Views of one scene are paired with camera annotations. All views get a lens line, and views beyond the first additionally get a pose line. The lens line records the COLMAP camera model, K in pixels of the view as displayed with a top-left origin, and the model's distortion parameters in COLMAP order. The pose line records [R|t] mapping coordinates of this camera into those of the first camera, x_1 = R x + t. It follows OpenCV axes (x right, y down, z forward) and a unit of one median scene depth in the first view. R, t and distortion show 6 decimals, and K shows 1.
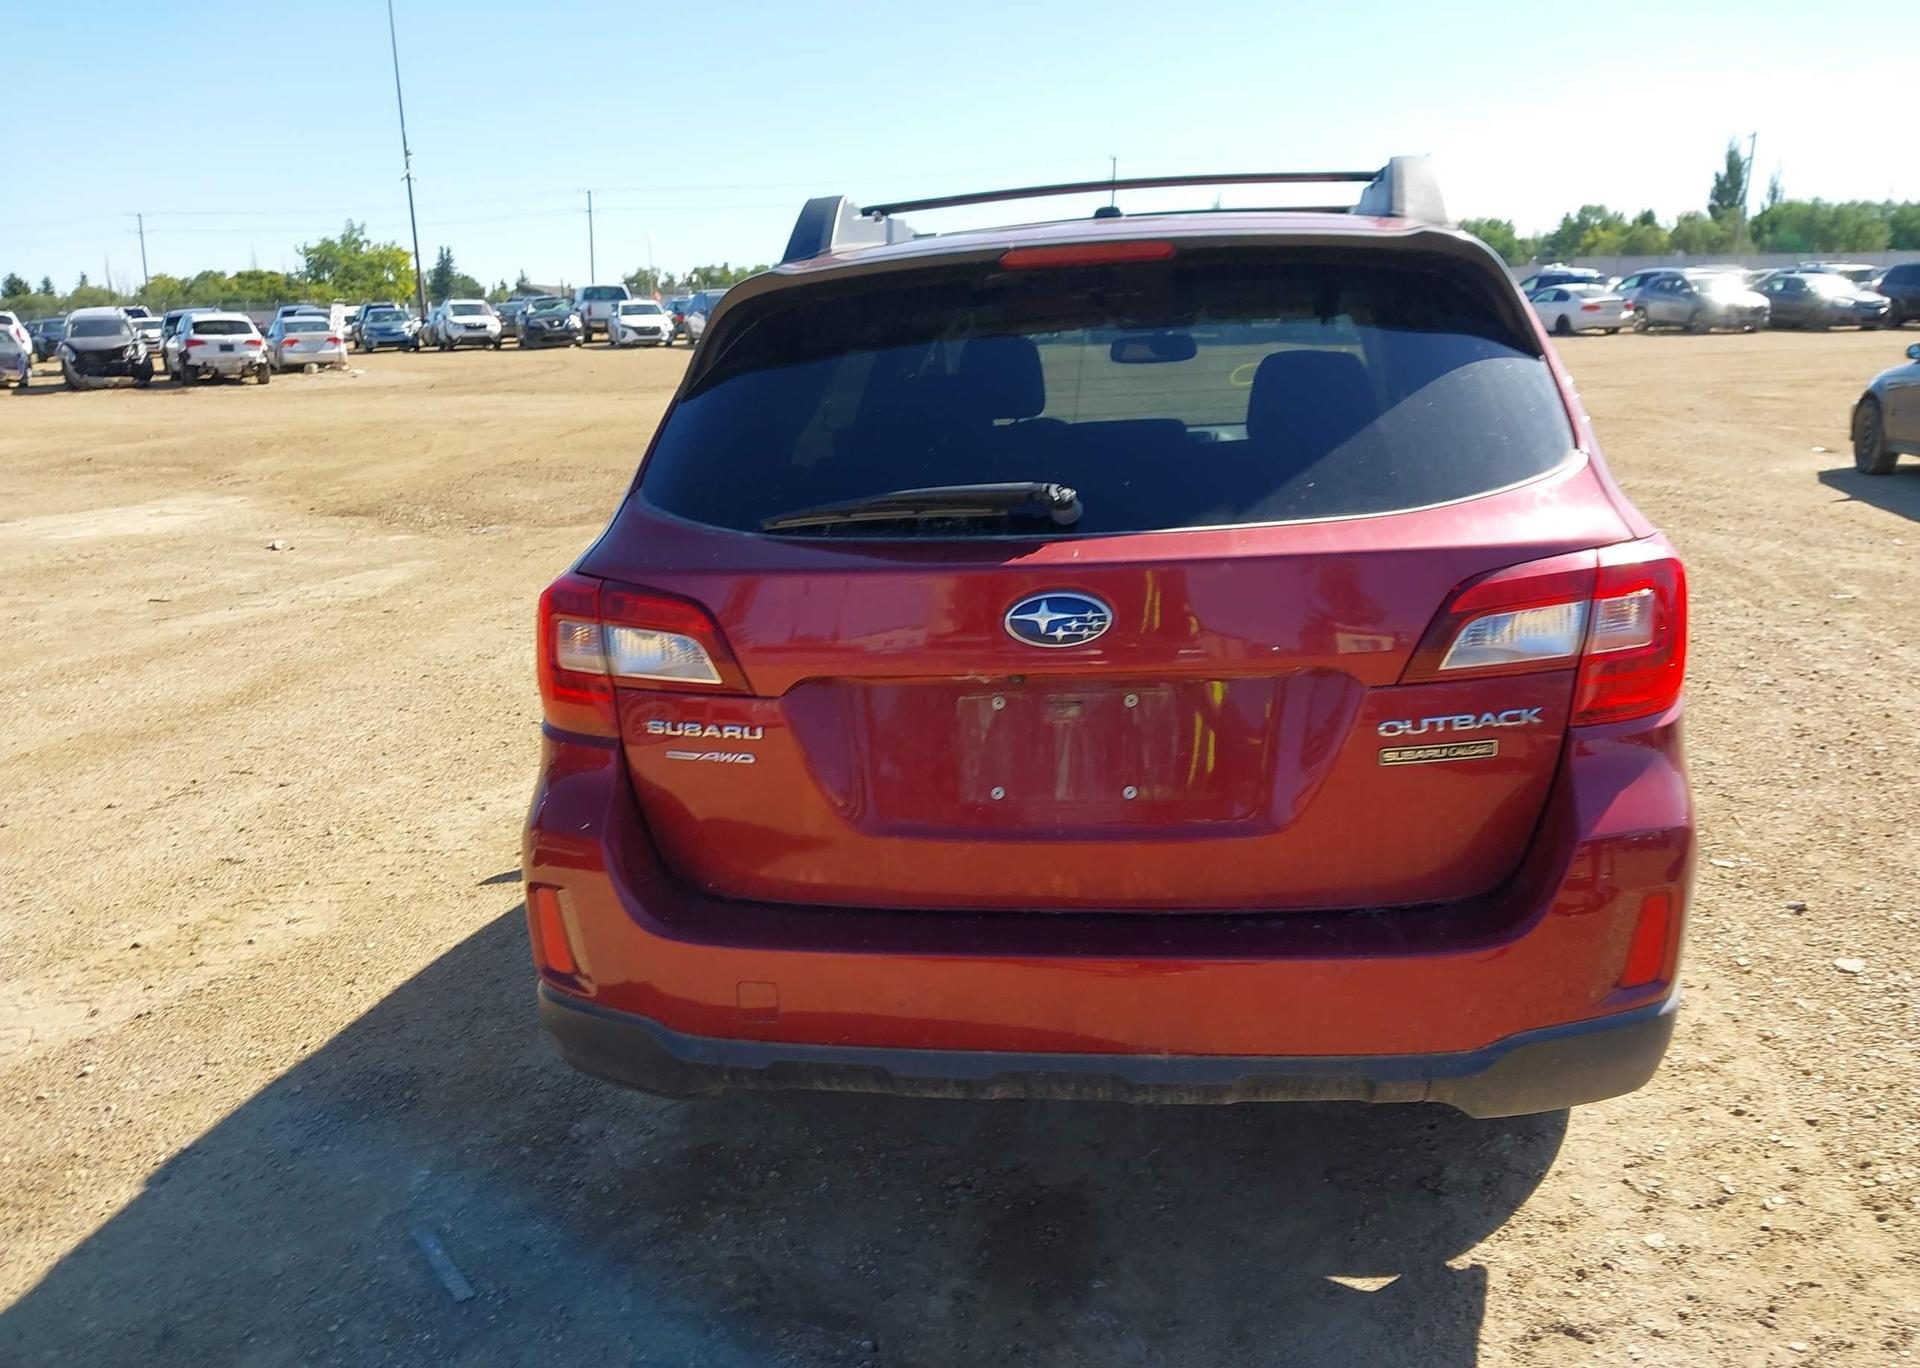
lens RADIAL K [[1652.7, 0, 961.9], [0, 1652.7, 669.4], [0, 0, 1]] dist [-0.124053, -0.004684]
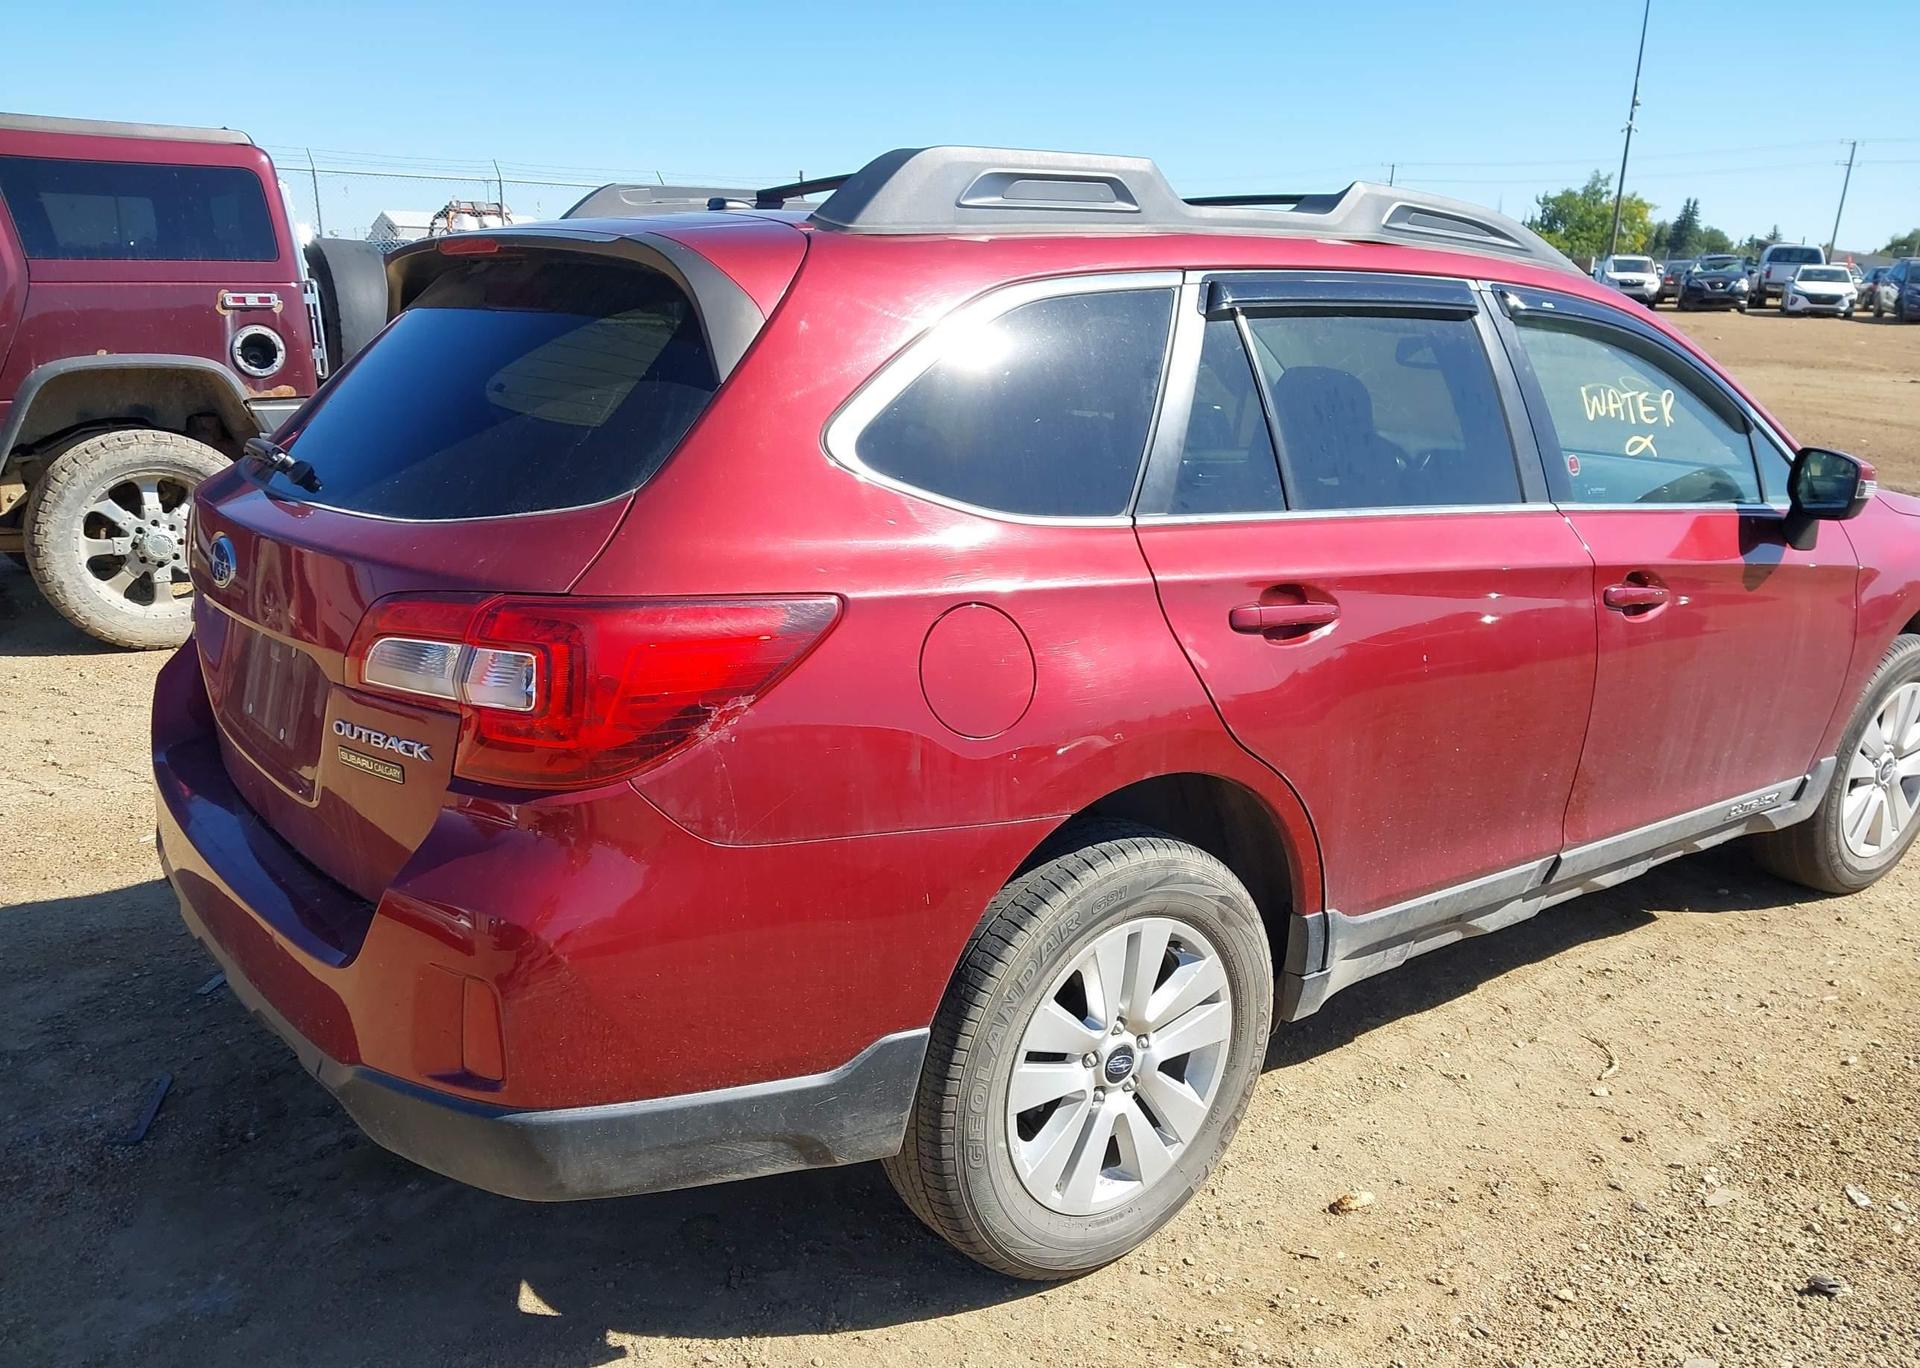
lens RADIAL K [[1652.8, 0, 963.3], [0, 1652.8, 688.1], [0, 0, 1]] dist [-0.132472, -0.002331]
pose [[0.686294, 0.181148, -0.704405, 0.134407], [-0.150565, 0.982893, 0.106071, -0.016843], [0.711569, 0.033263, 0.701828, 0.061854]]
